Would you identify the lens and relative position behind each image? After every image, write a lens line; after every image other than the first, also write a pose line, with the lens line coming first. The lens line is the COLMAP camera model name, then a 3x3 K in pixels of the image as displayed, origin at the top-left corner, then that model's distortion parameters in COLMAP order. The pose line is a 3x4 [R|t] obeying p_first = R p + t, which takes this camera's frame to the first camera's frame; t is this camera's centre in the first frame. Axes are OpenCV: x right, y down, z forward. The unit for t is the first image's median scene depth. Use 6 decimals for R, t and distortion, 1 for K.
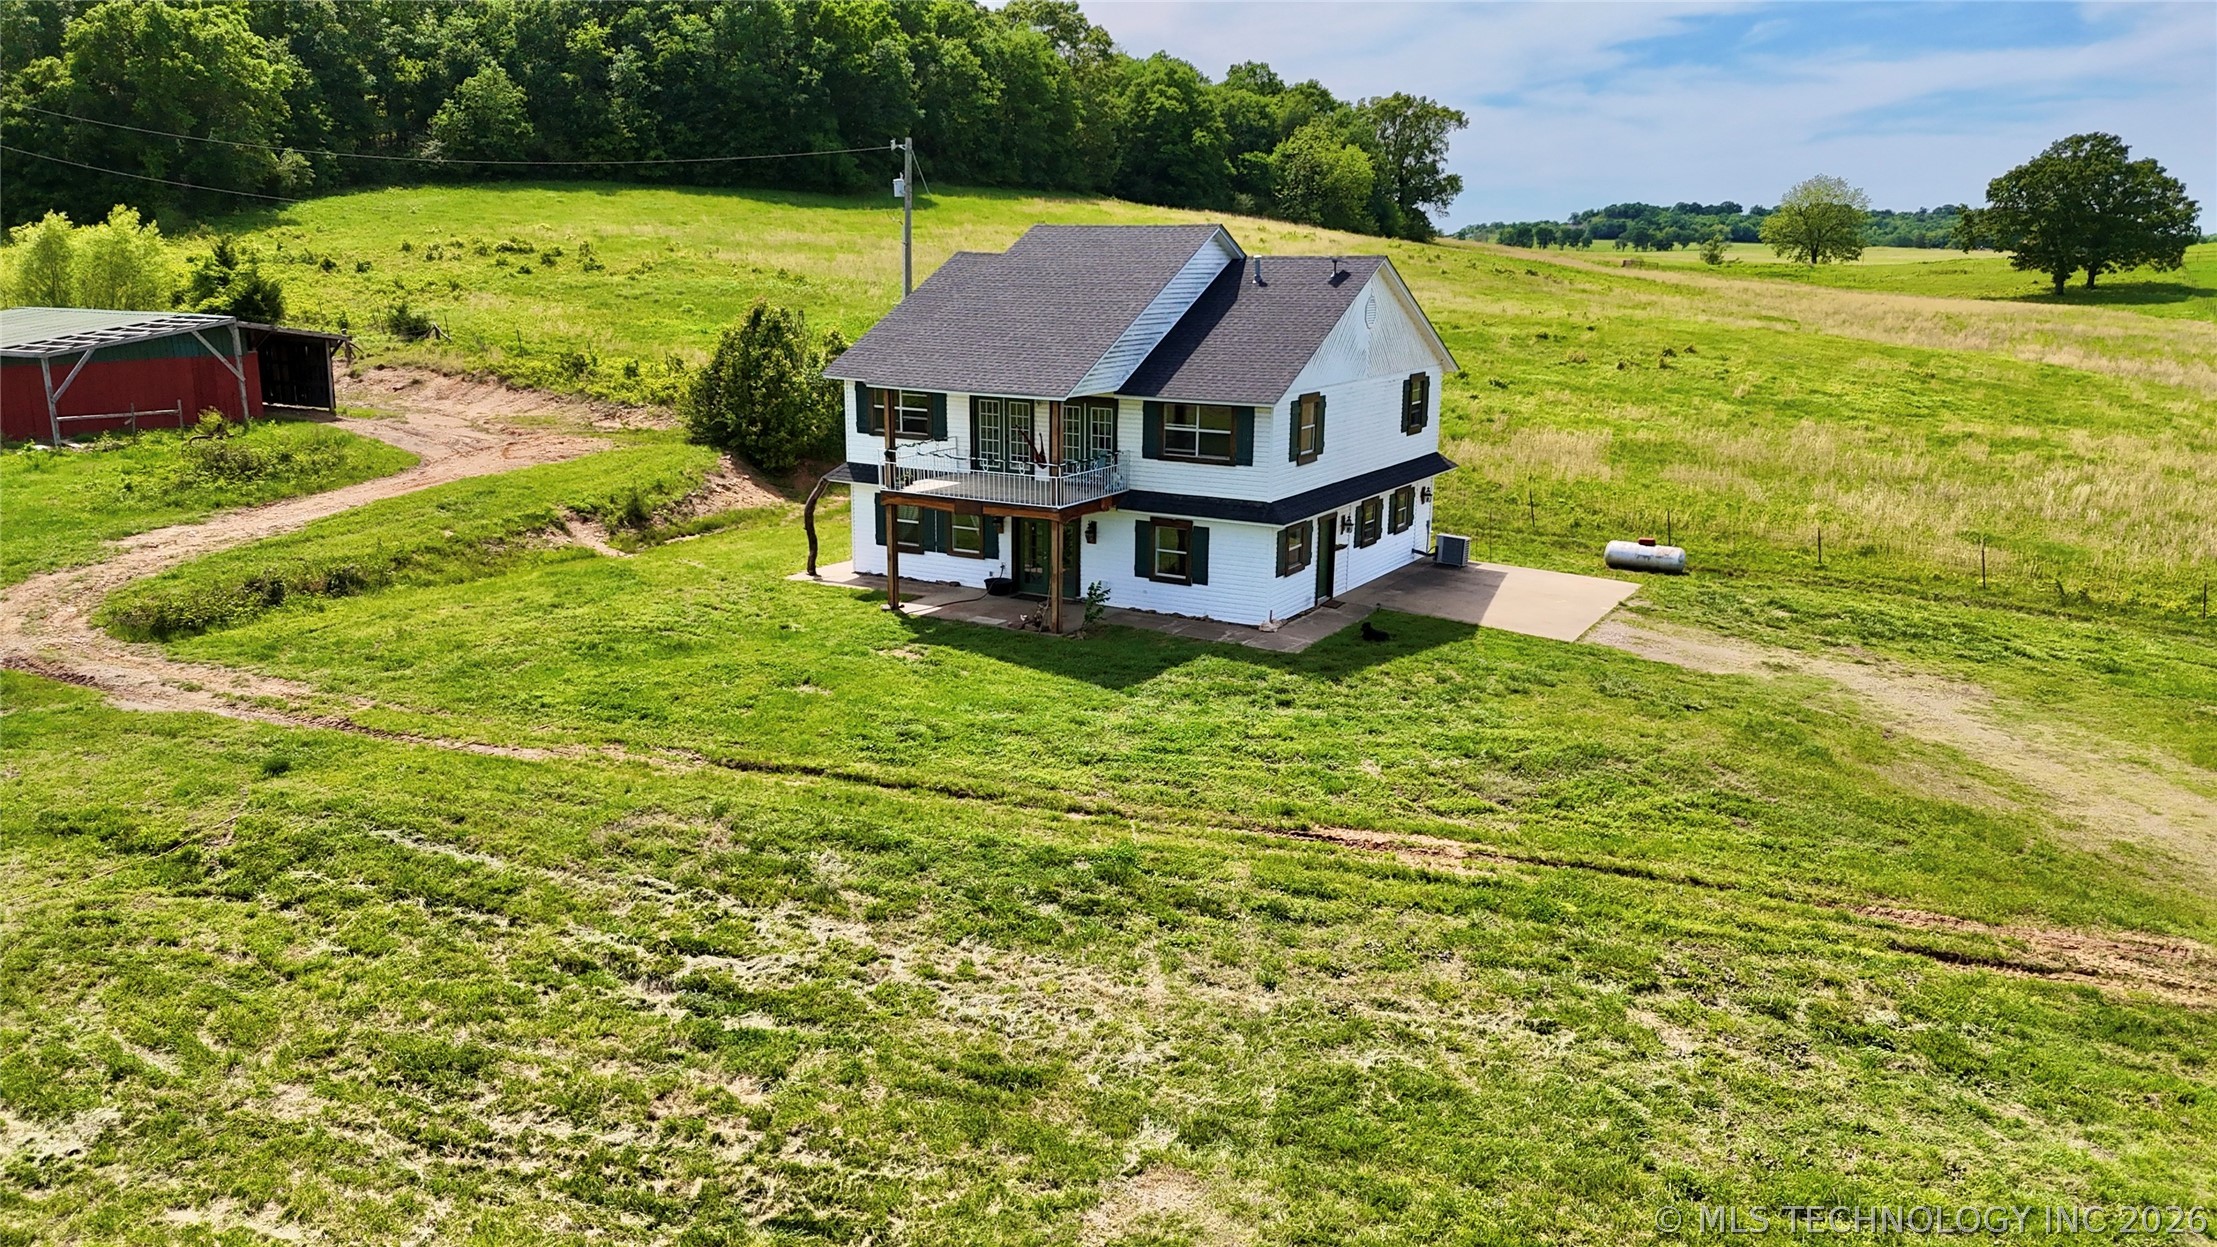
lens RADIAL K [[1614.6, 0, 1112.8], [0, 1614.6, 659.1], [0, 0, 1]] dist [0.070419, -0.082988]
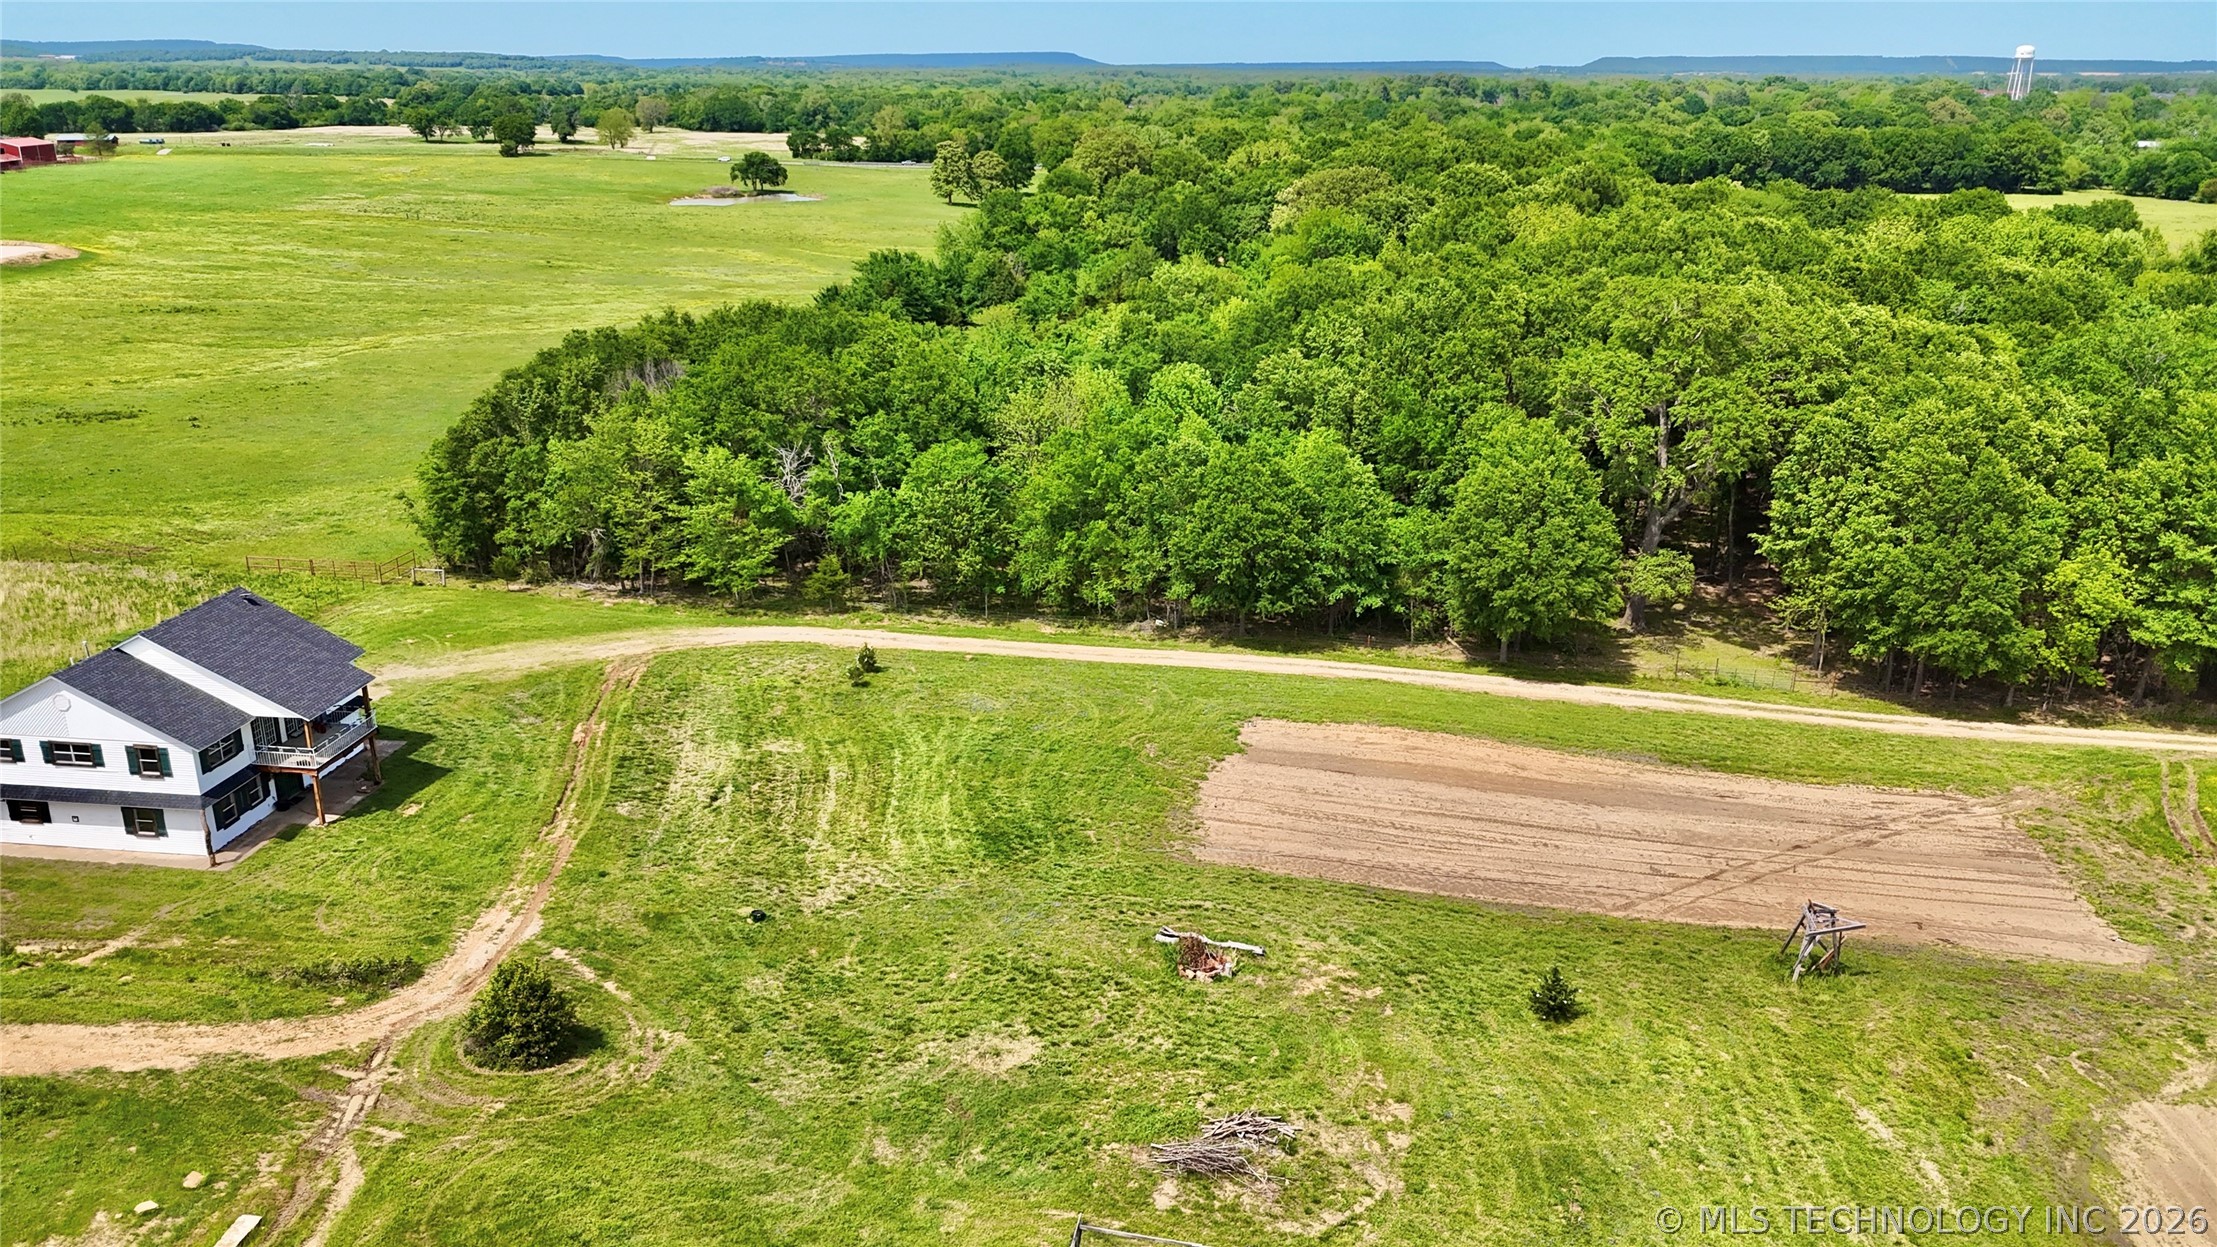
lens RADIAL K [[1630.0, 0, 1107.1], [0, 1630.0, 627.5], [0, 0, 1]] dist [0.067288, -0.070274]
pose [[-0.382459, -0.314863, 0.868670, -2.342188], [0.216556, 0.883414, 0.415552, -0.939435], [-0.898237, 0.347047, -0.269684, 0.679756]]
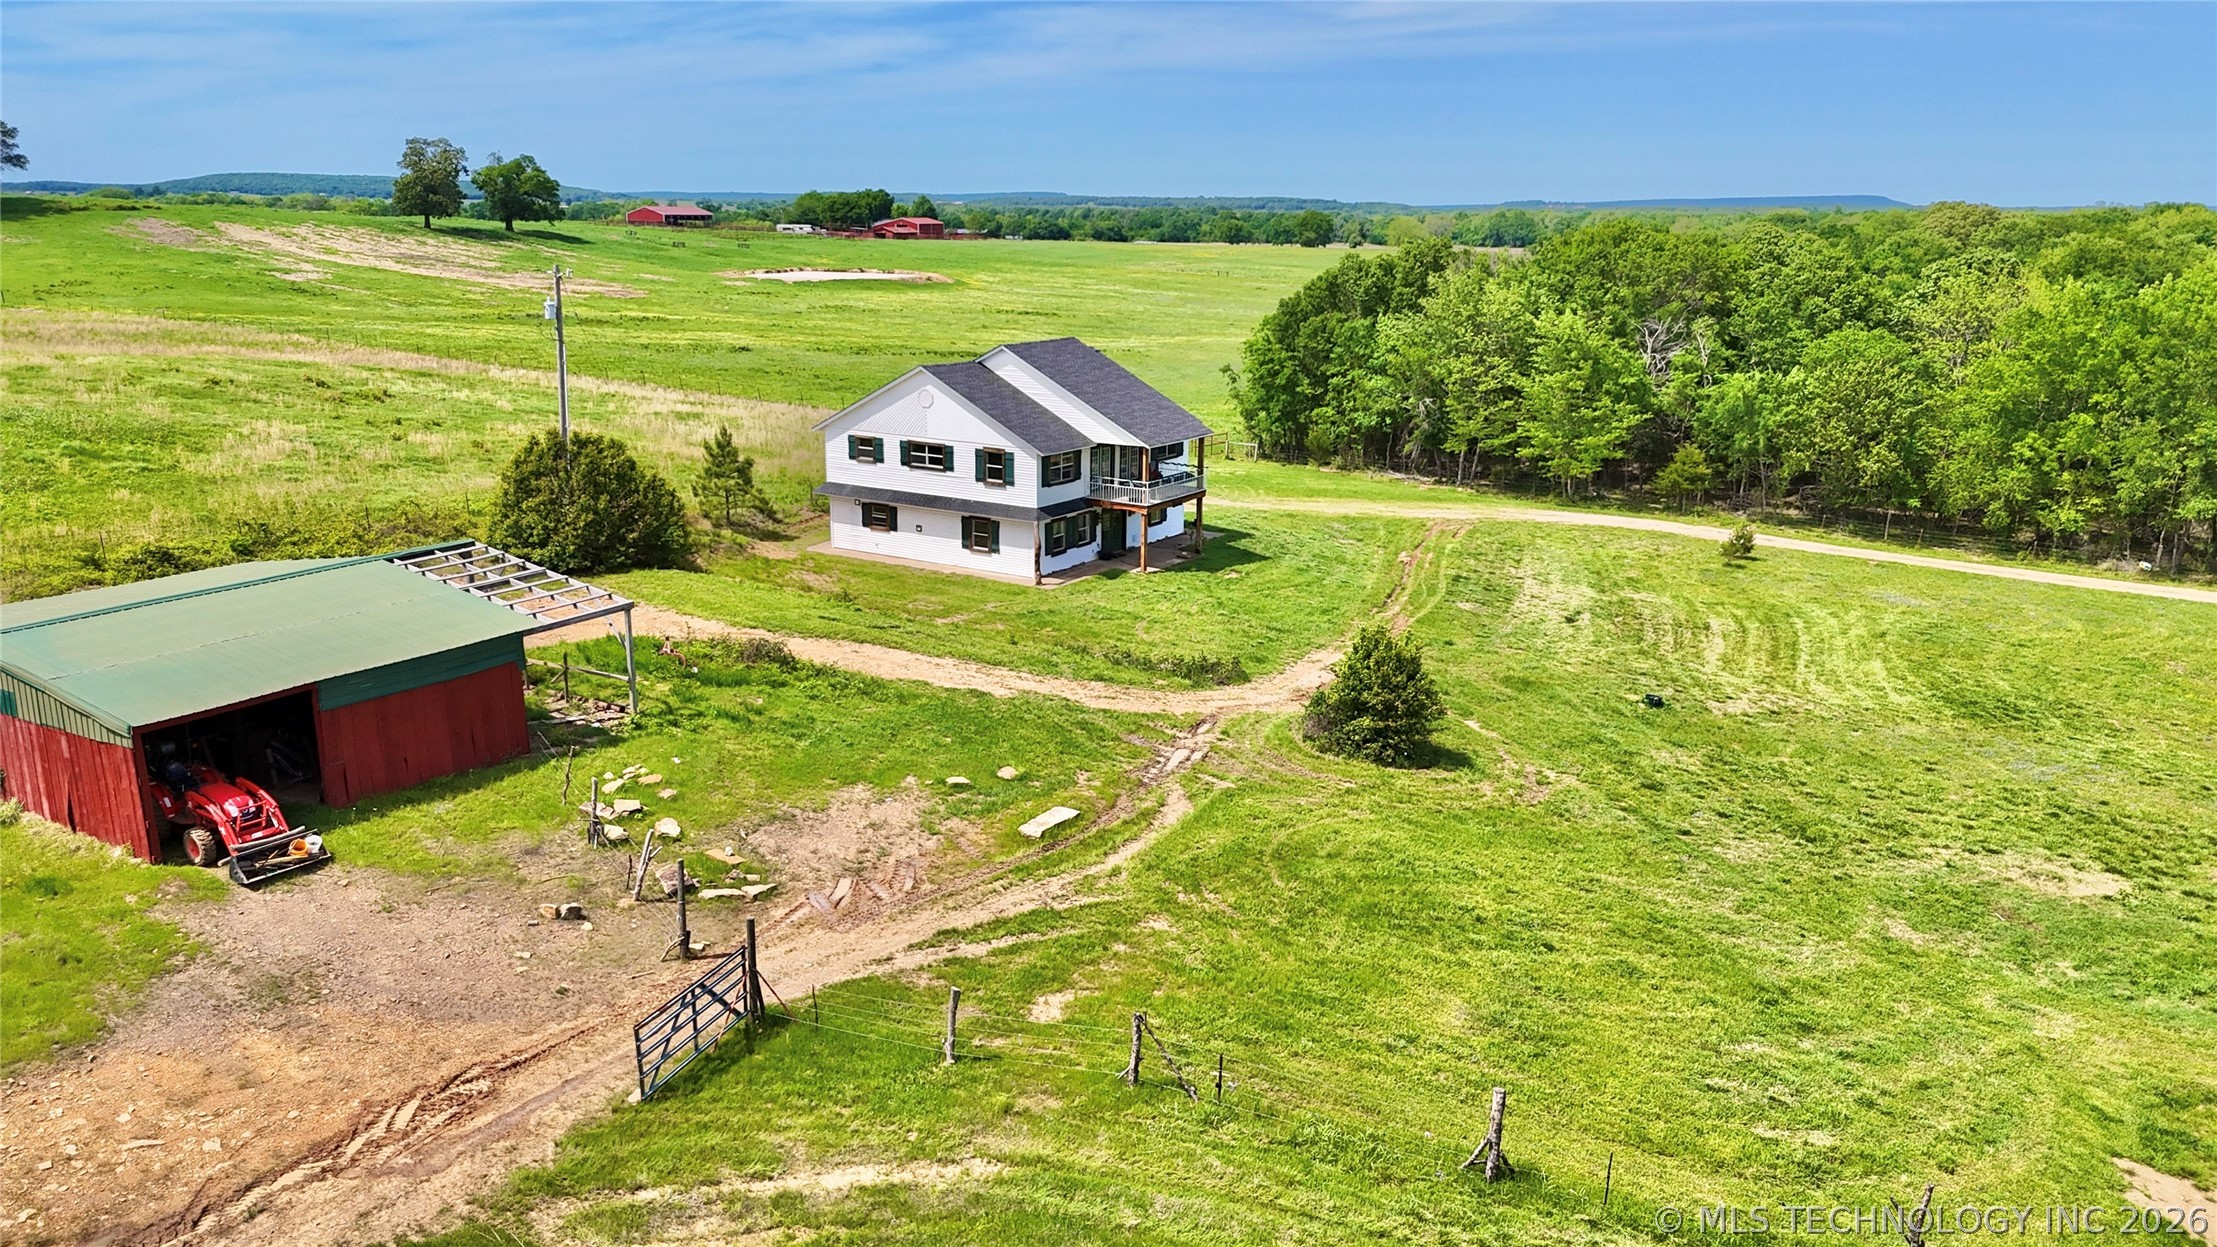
lens RADIAL K [[1629.9, 0, 1103.9], [0, 1629.9, 622.5], [0, 0, 1]] dist [0.090154, -0.100755]
pose [[0.055558, -0.258401, 0.964439, -2.046974], [0.239095, 0.941270, 0.238420, -0.454476], [-0.969405, 0.217347, 0.114078, 0.946930]]
